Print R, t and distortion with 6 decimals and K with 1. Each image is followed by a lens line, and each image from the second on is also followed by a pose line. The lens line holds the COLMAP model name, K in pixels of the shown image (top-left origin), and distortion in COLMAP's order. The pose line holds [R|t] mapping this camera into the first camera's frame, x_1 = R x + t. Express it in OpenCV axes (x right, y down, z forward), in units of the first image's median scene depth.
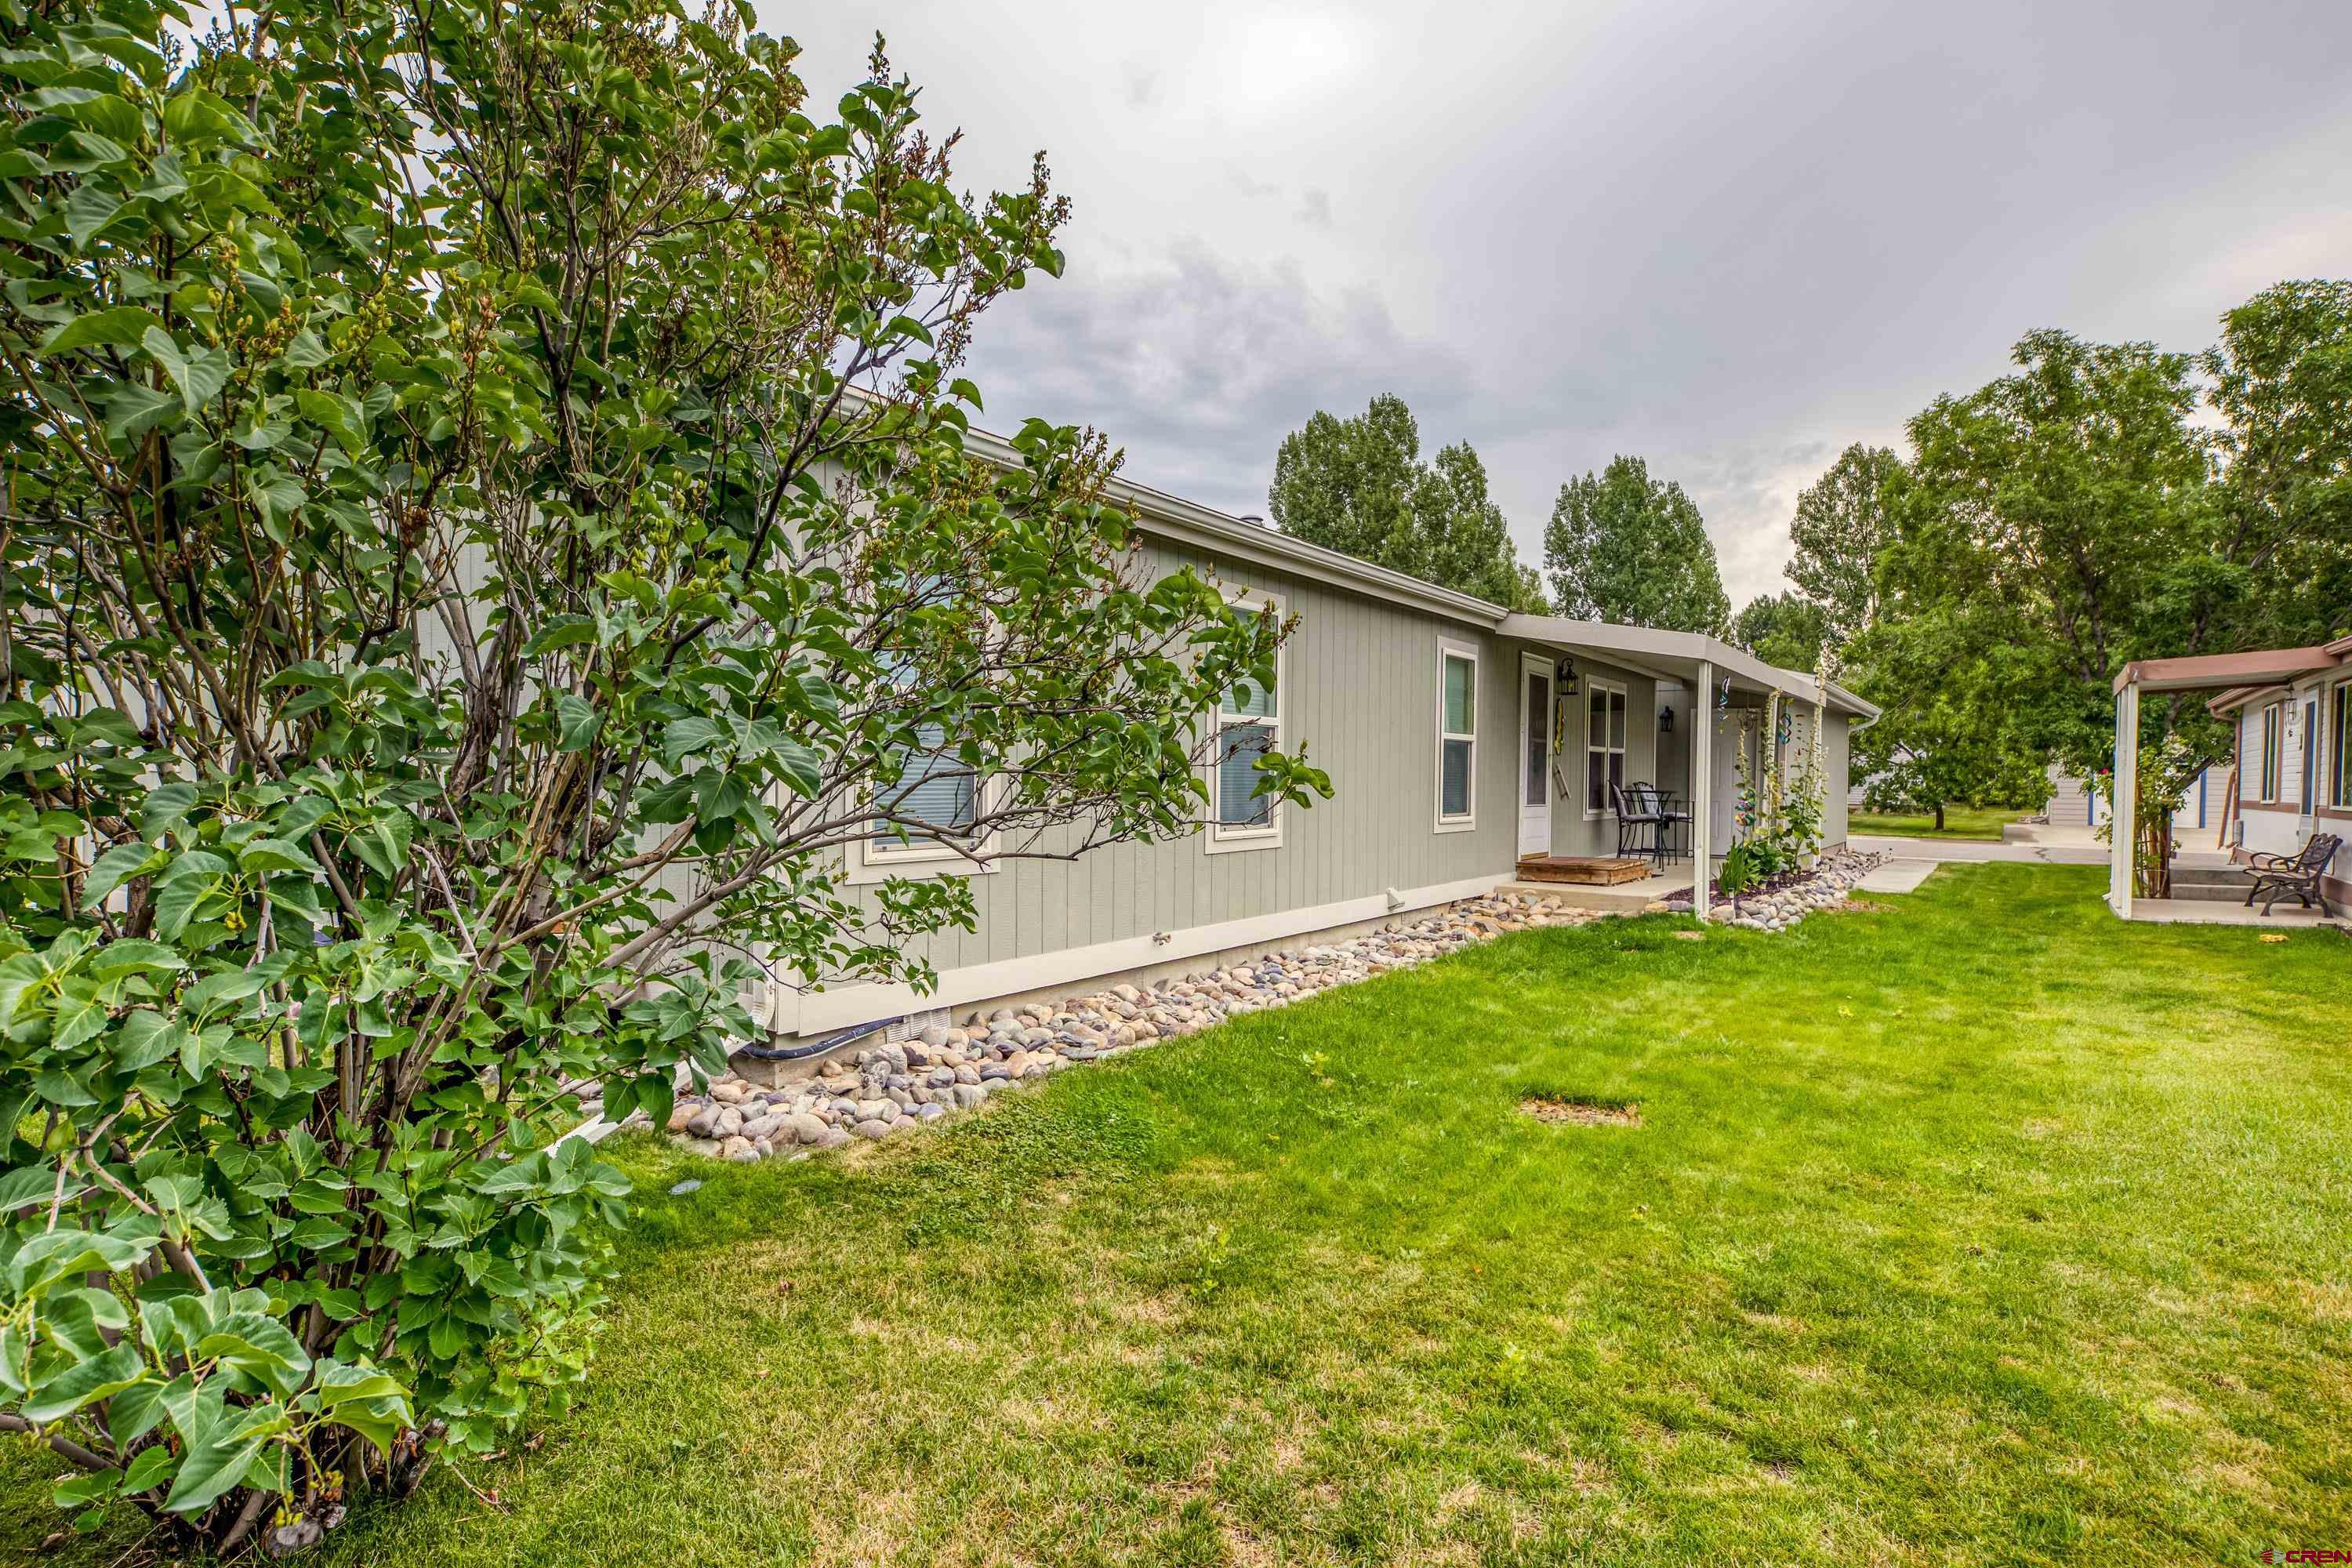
lens RADIAL K [[1255.0, 0, 1176.0], [0, 1255.0, 784.0], [0, 0, 1]] dist [-0.047409, 0.100189]
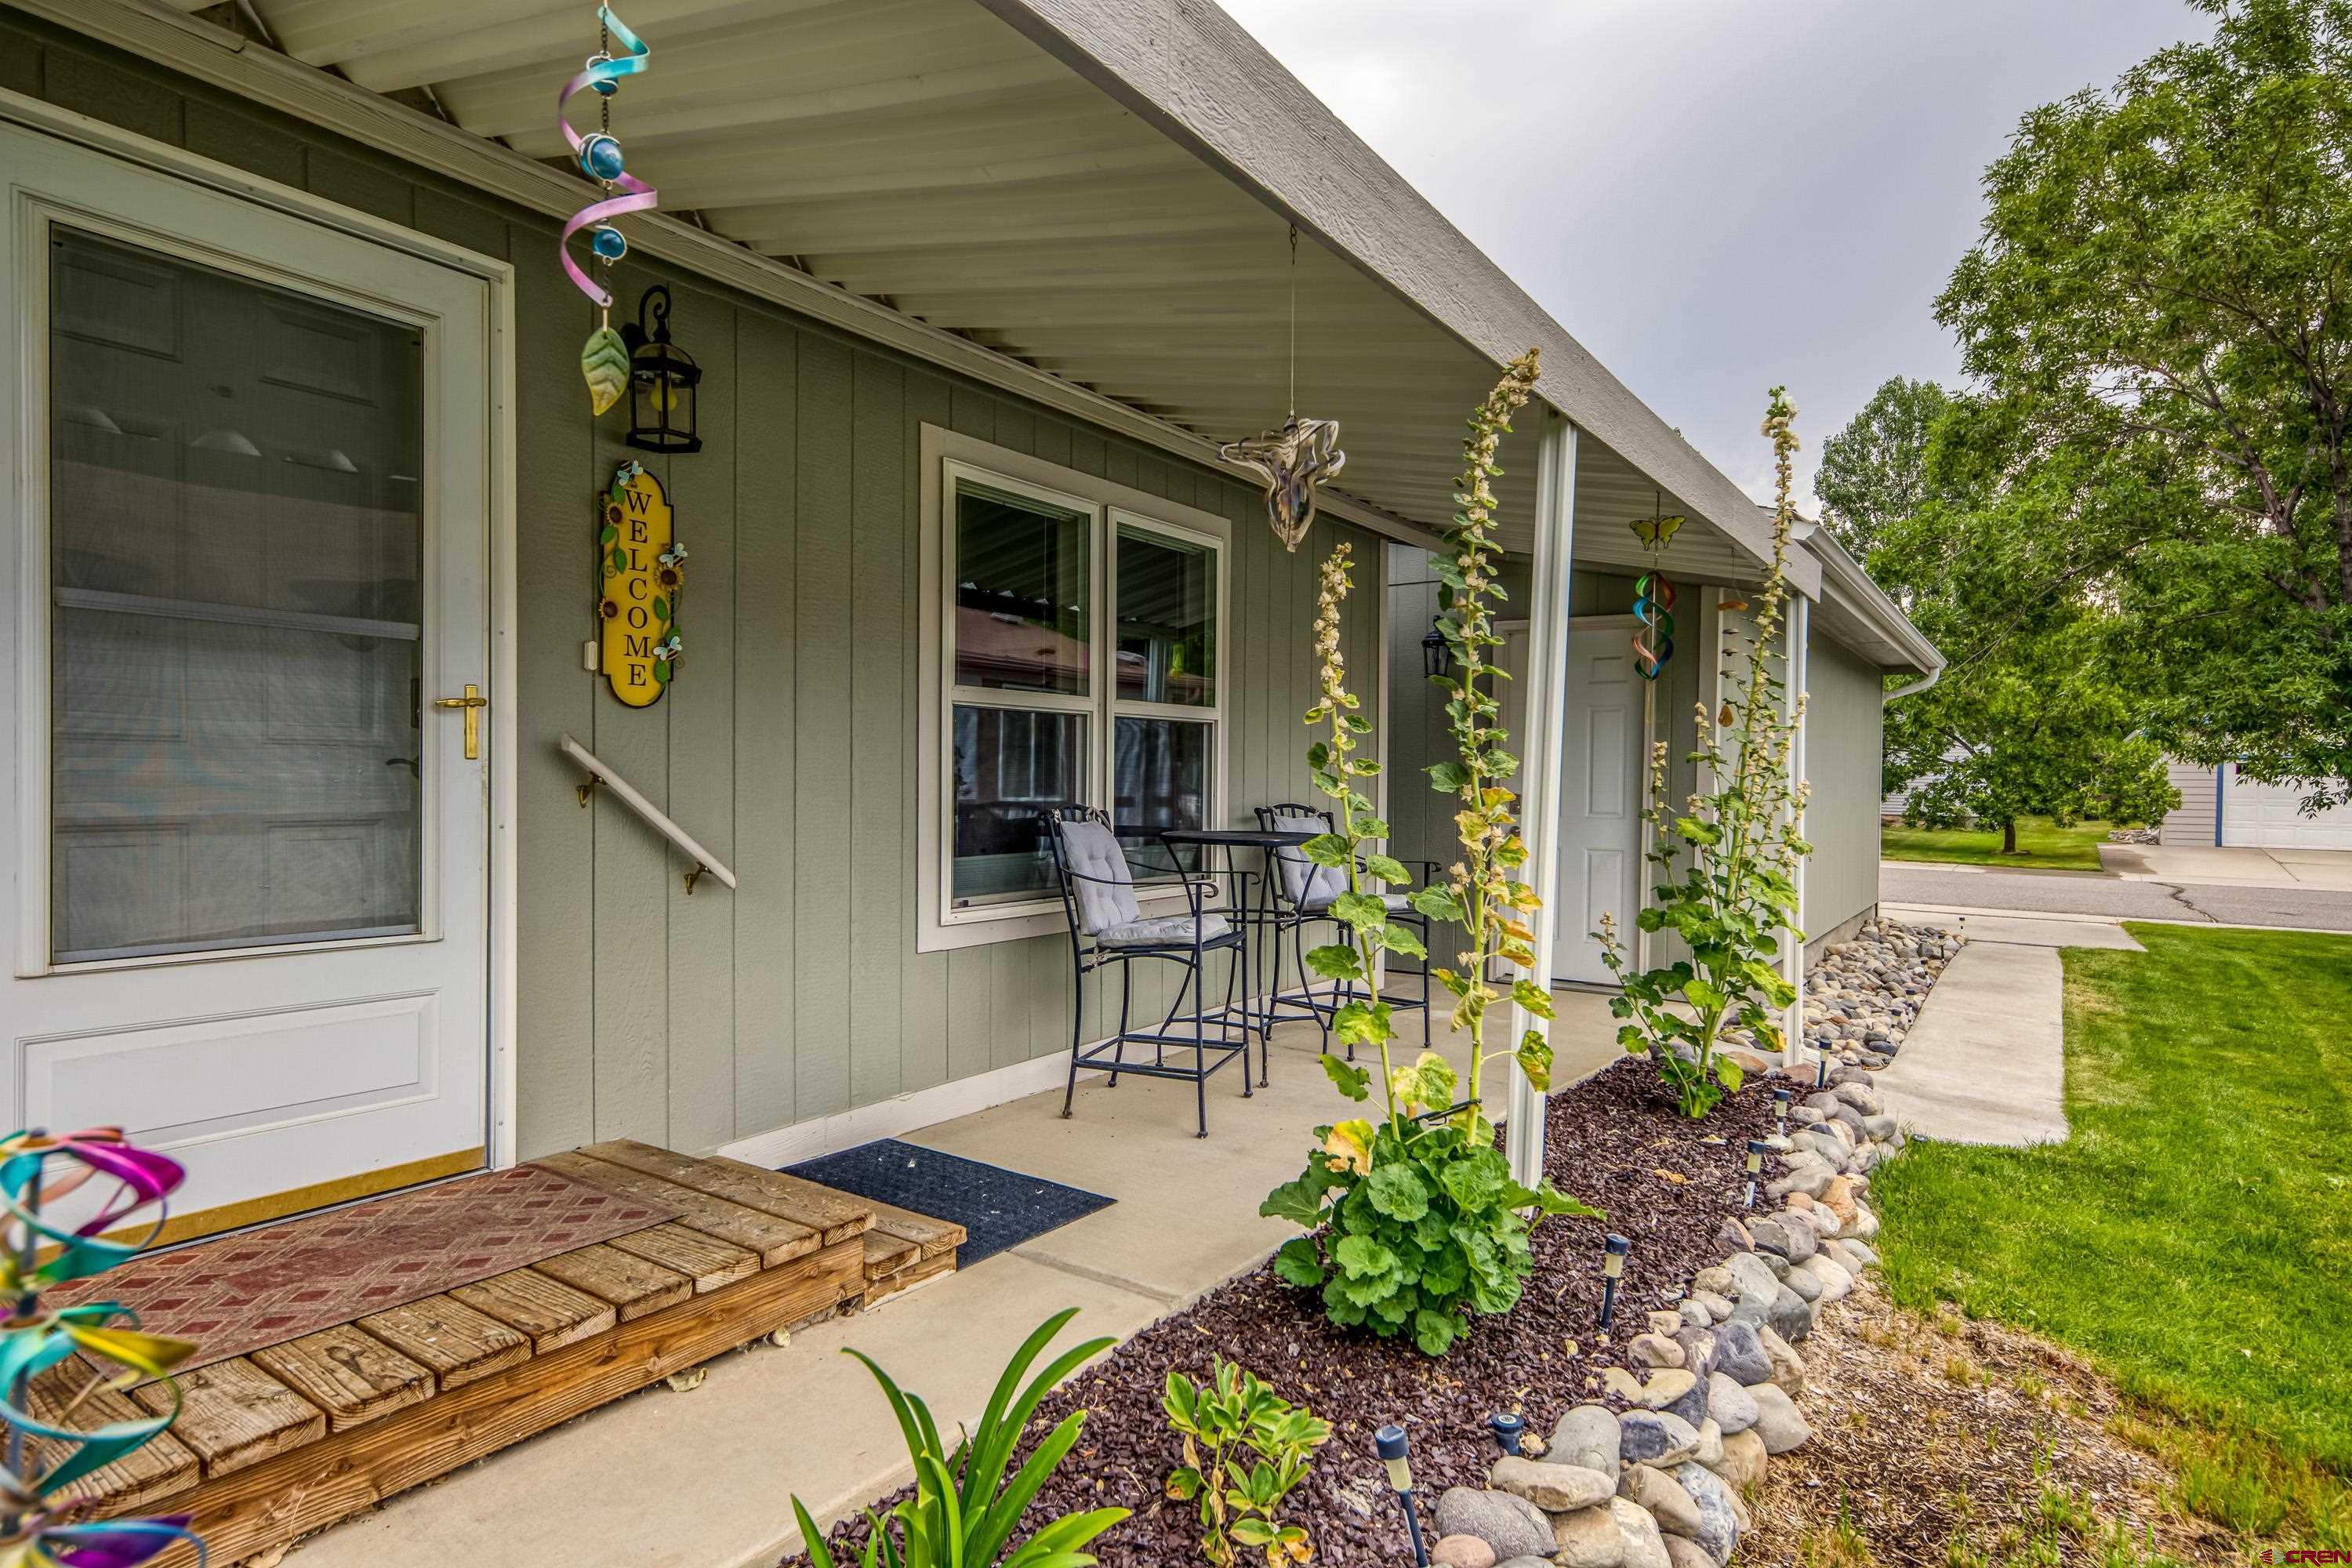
lens RADIAL K [[1263.3, 0, 1176.0], [0, 1263.3, 784.0], [0, 0, 1]] dist [0.027364, -0.000876]
pose [[0.999906, 0.000780, -0.013659, 0.129391], [-0.000786, 1.000000, -0.000482, -0.002703], [0.013659, 0.000492, 0.999907, 0.238831]]
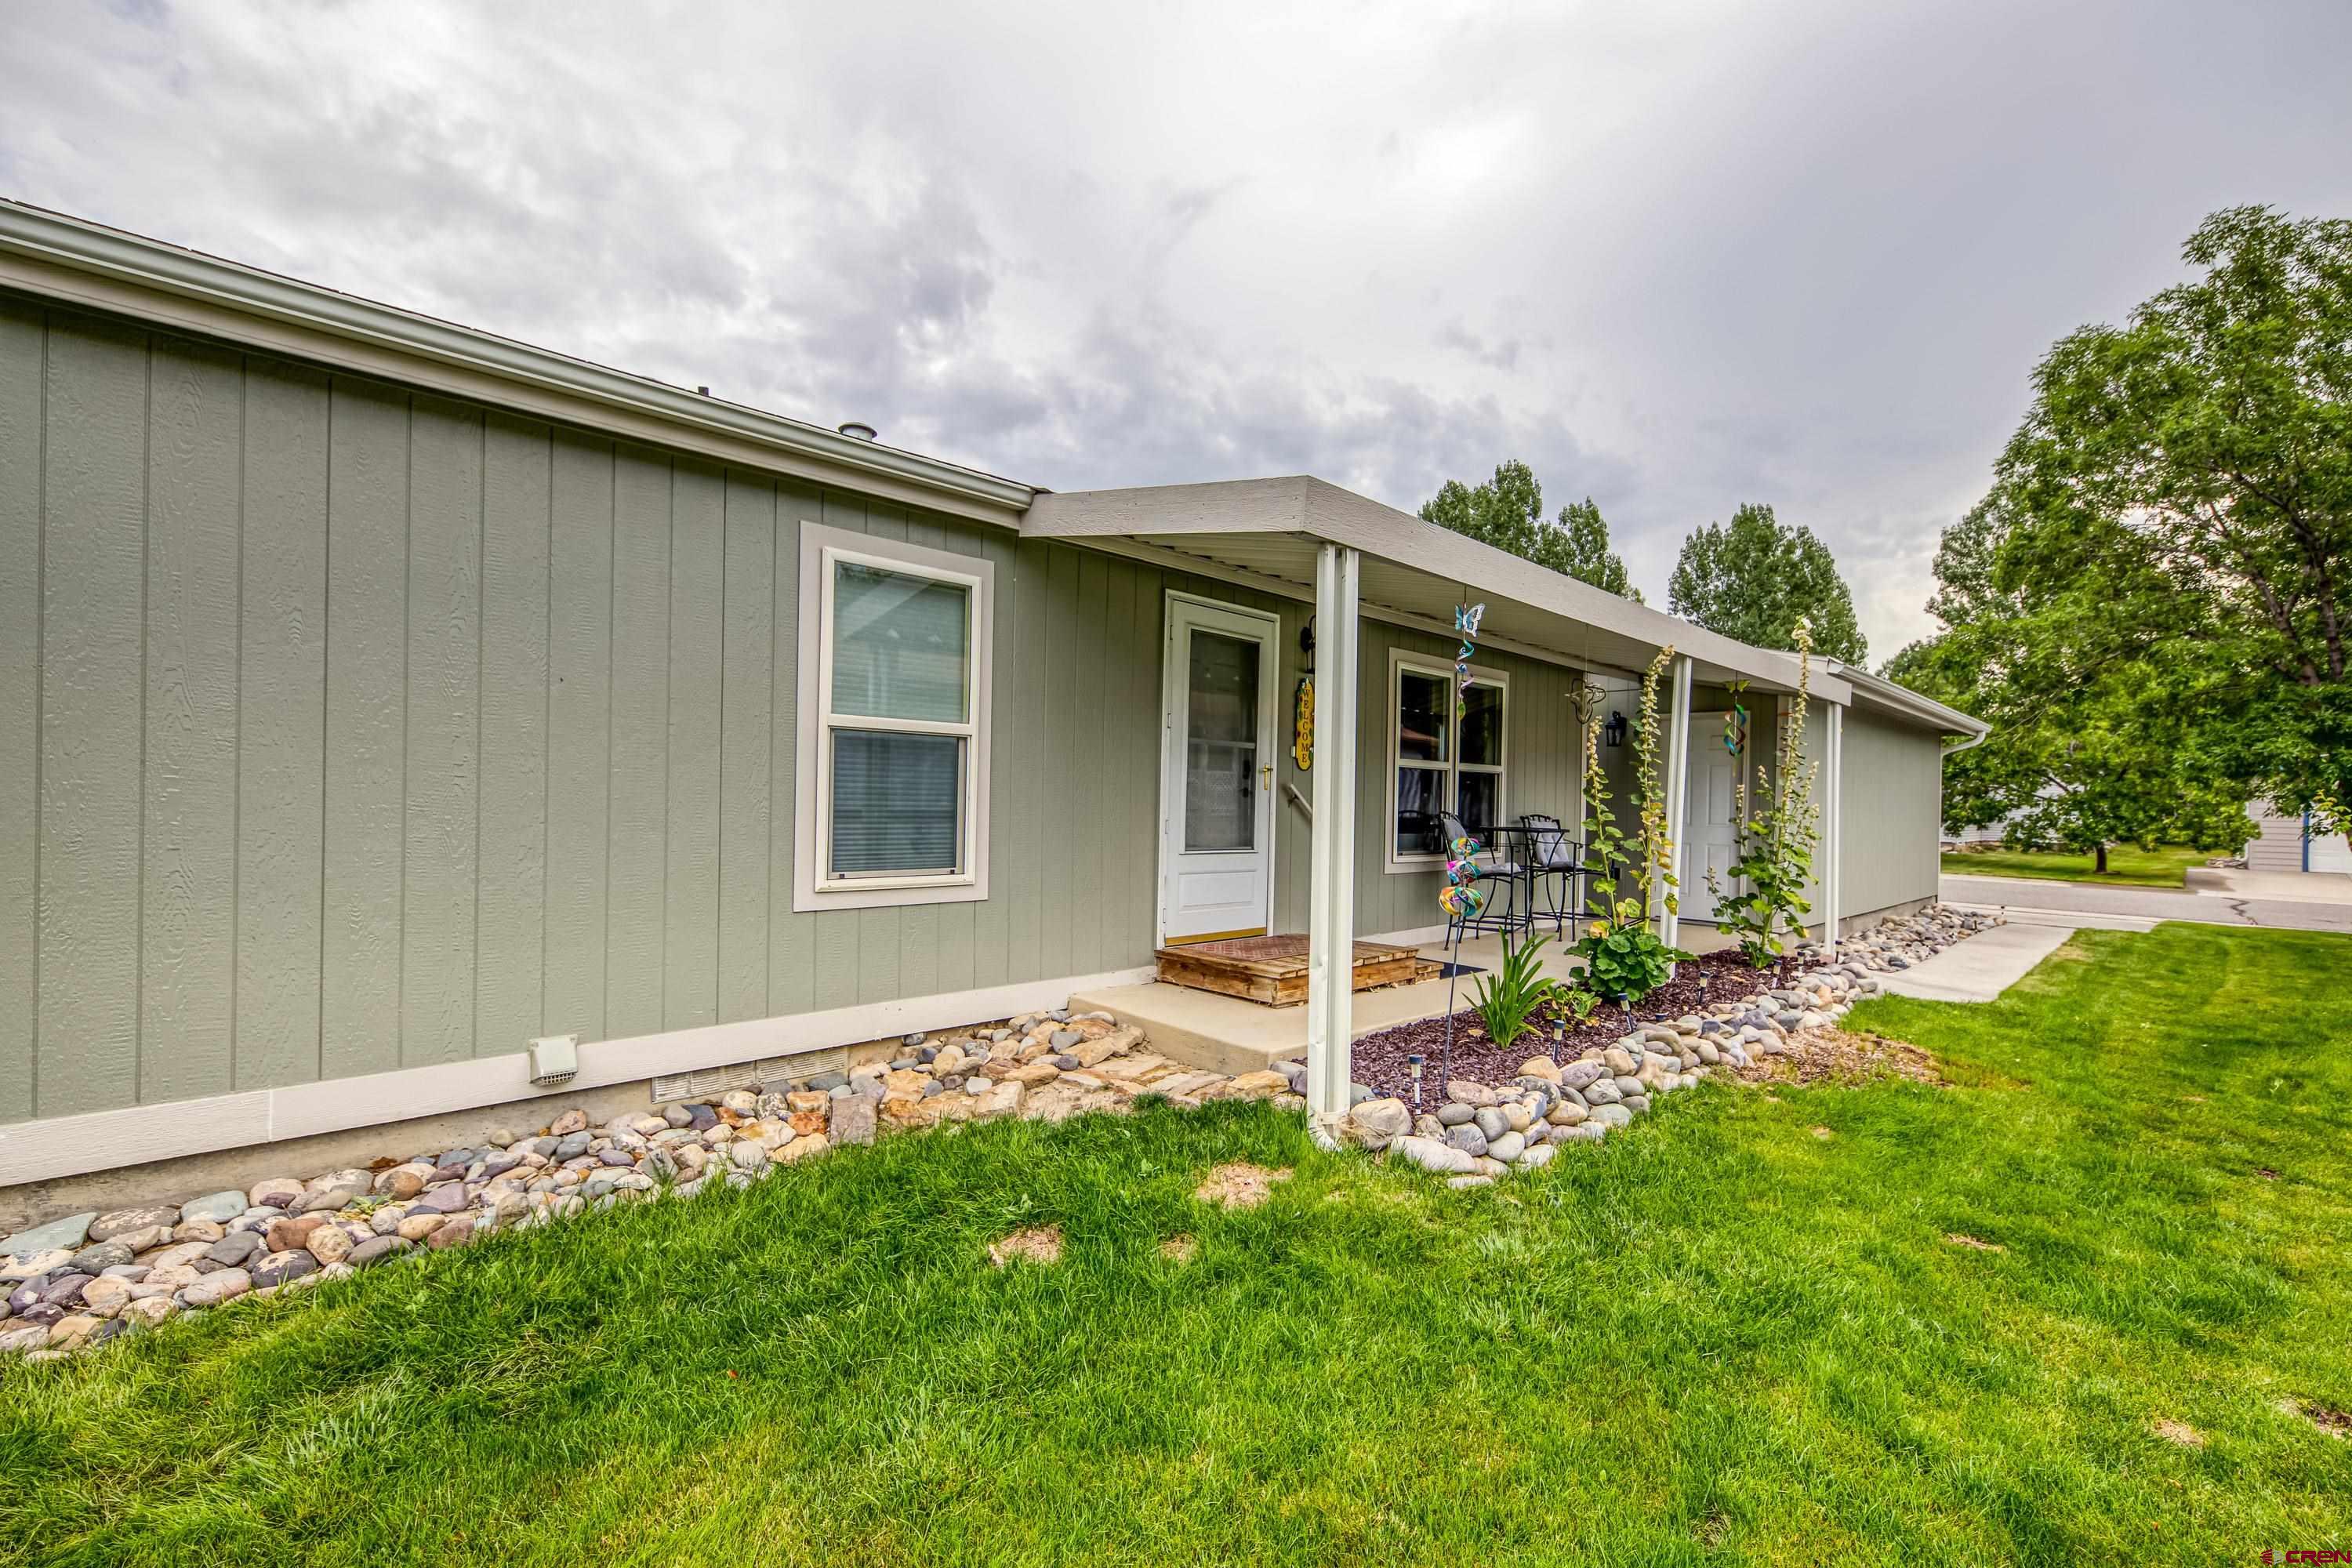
lens RADIAL K [[976.2, 0, 1173.2], [0, 976.2, 790.0], [0, 0, 1]] dist [0.015089, -0.000202]
pose [[0.976839, 0.007952, -0.213827, 0.109477], [-0.012198, 0.999754, -0.018543, -0.001093], [0.213627, 0.020721, 0.976695, 0.160617]]
